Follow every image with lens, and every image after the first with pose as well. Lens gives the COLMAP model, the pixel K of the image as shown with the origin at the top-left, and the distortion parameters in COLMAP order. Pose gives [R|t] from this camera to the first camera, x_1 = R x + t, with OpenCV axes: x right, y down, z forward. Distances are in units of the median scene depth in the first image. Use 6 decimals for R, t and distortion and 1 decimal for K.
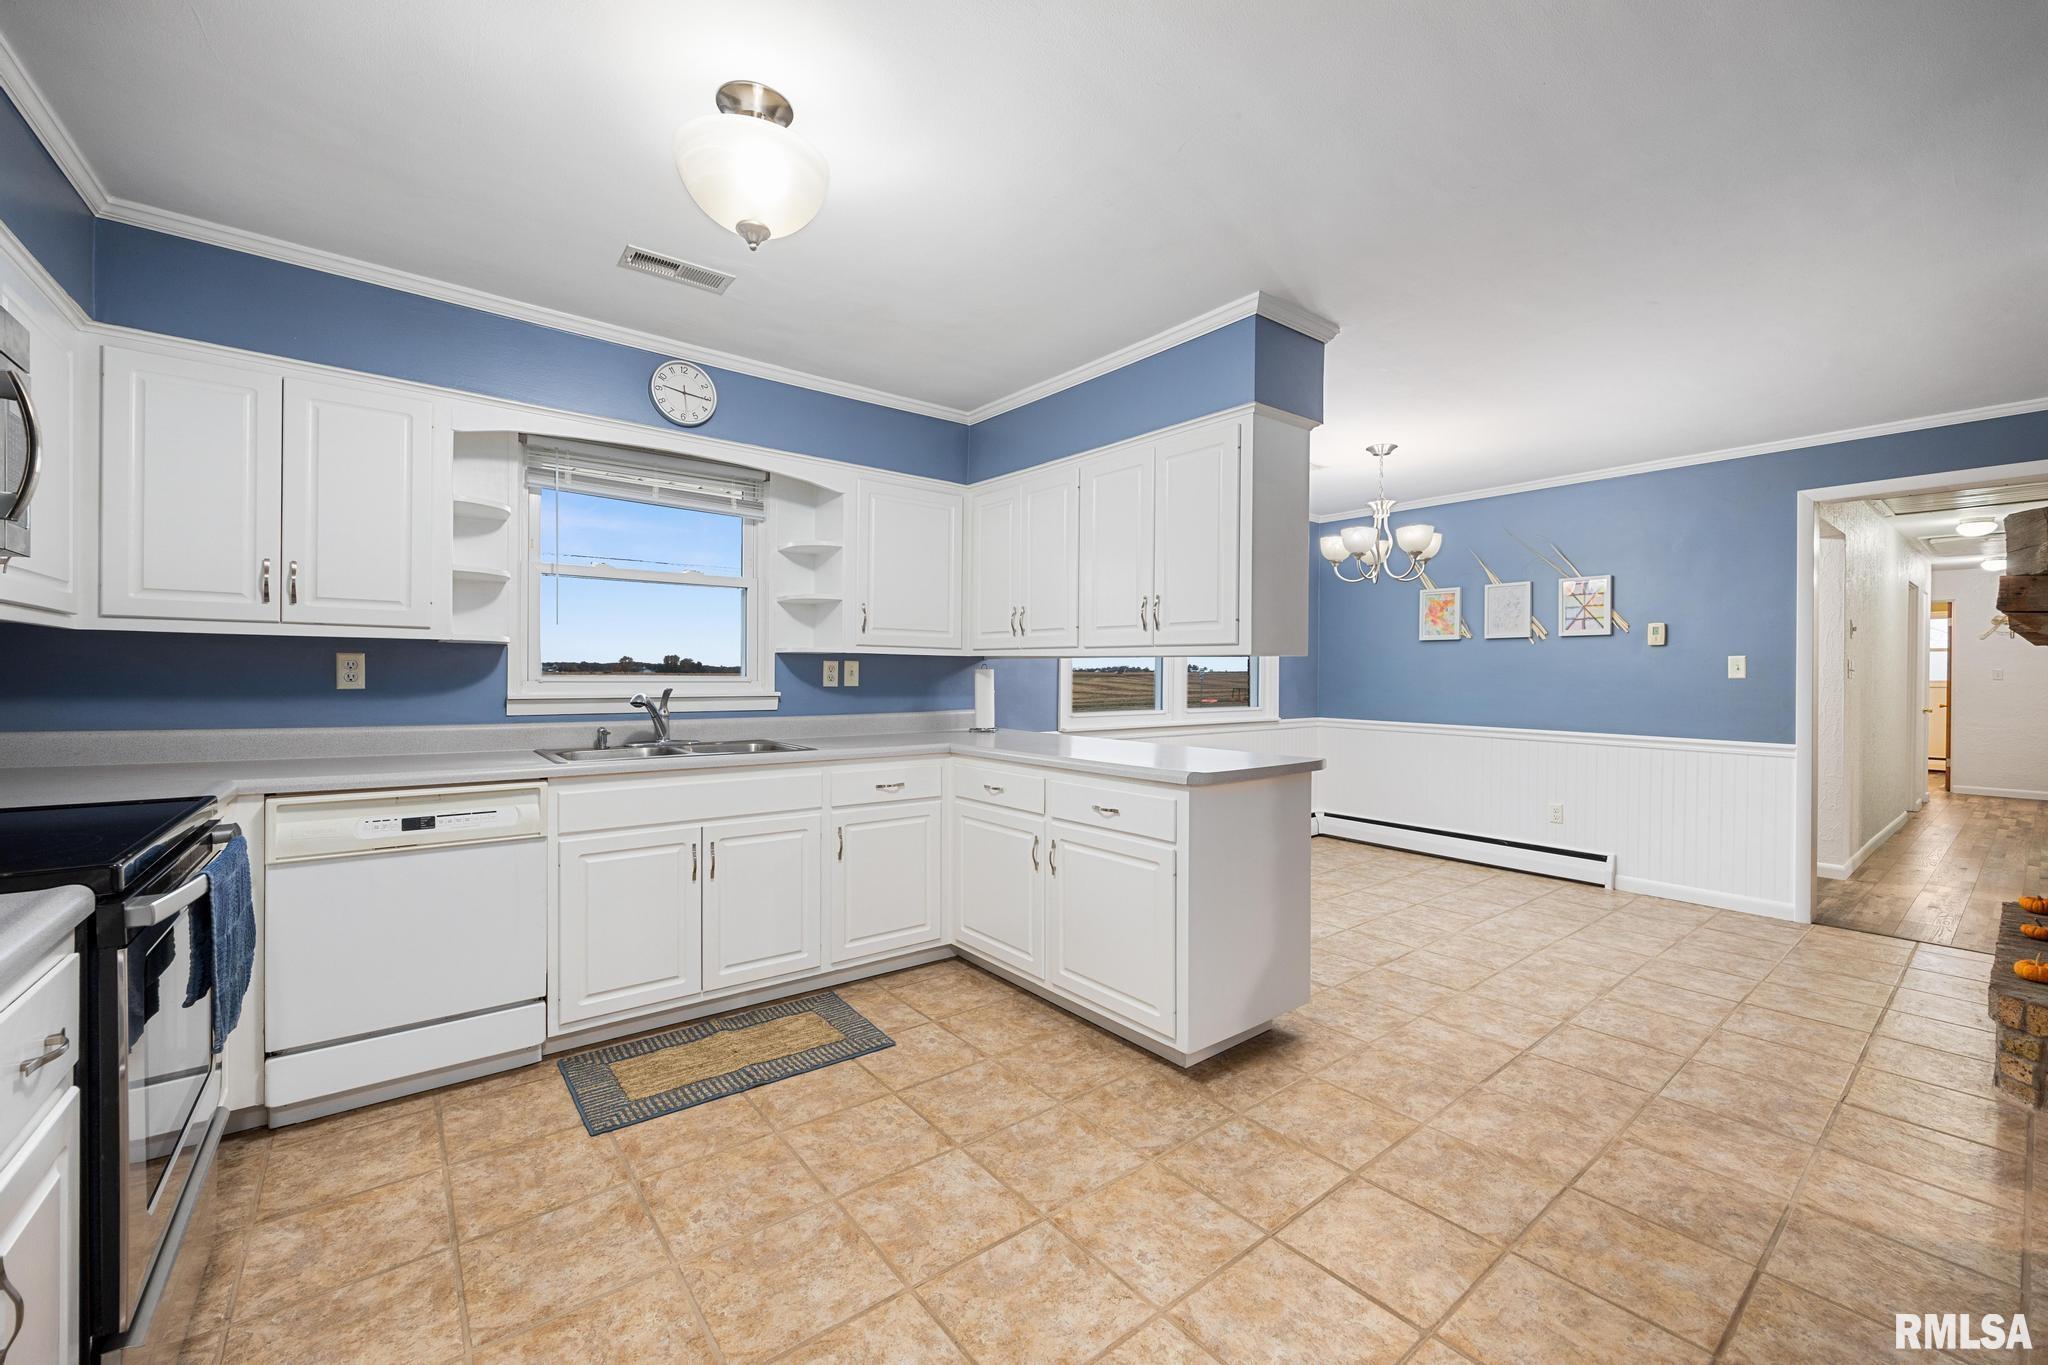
lens RADIAL K [[807.3, 0, 1034.6], [0, 807.3, 680.3], [0, 0, 1]] dist [0.001542, -0.000714]
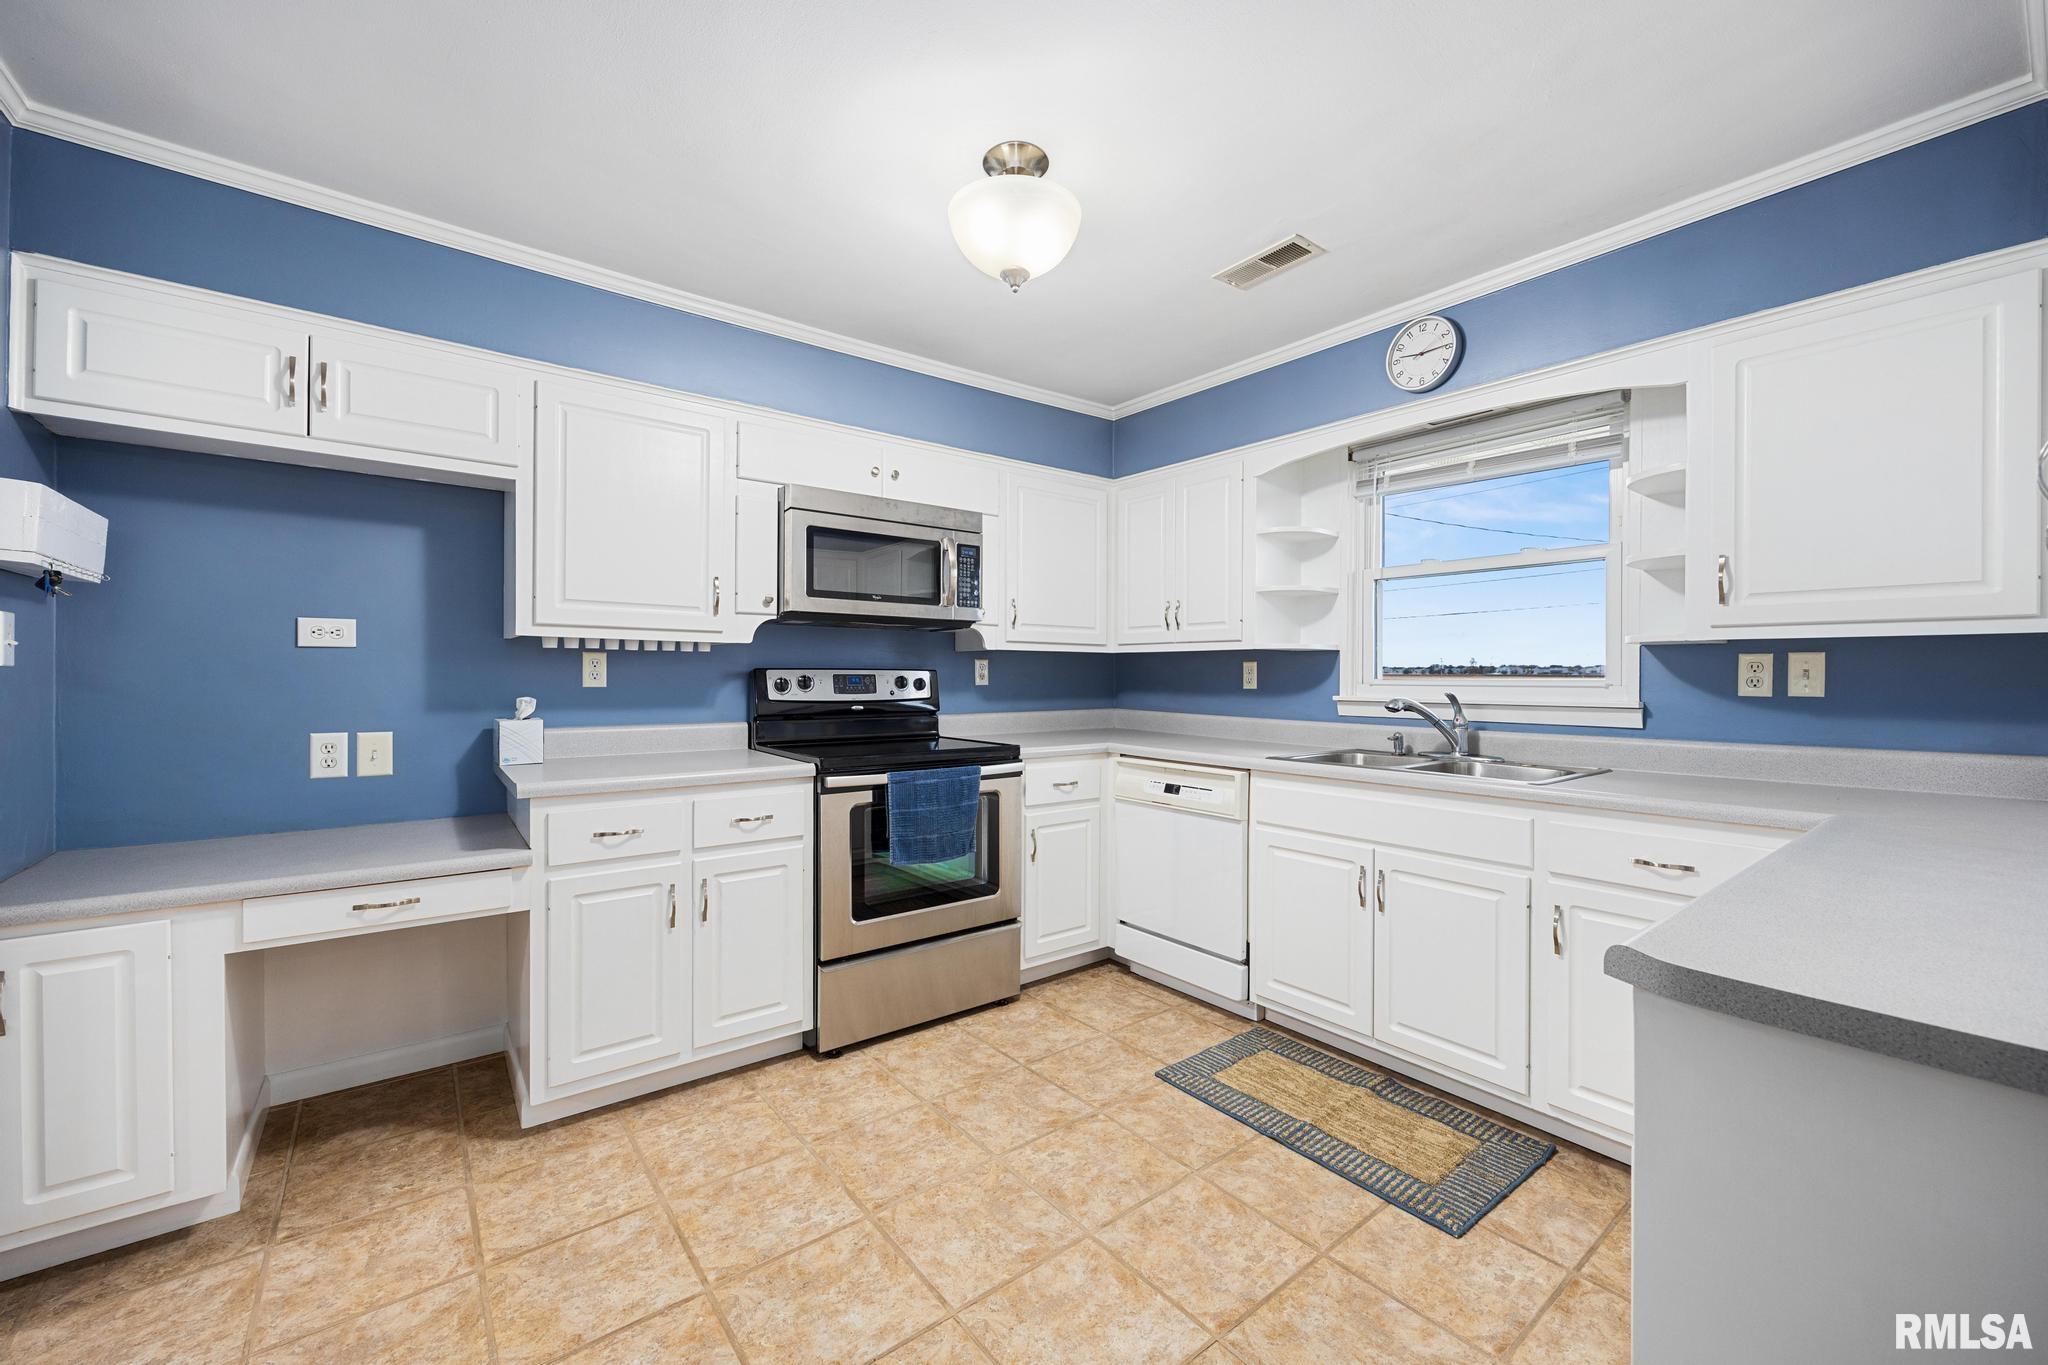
lens RADIAL K [[807.3, 0, 1046.0], [0, 807.3, 677.0], [0, 0, 1]] dist [0.001542, -0.000714]
pose [[0.010596, -0.006195, -0.999925, 0.740716], [-0.008513, 0.999944, -0.006285, 0.003282], [0.999908, 0.008579, 0.010543, 1.001575]]
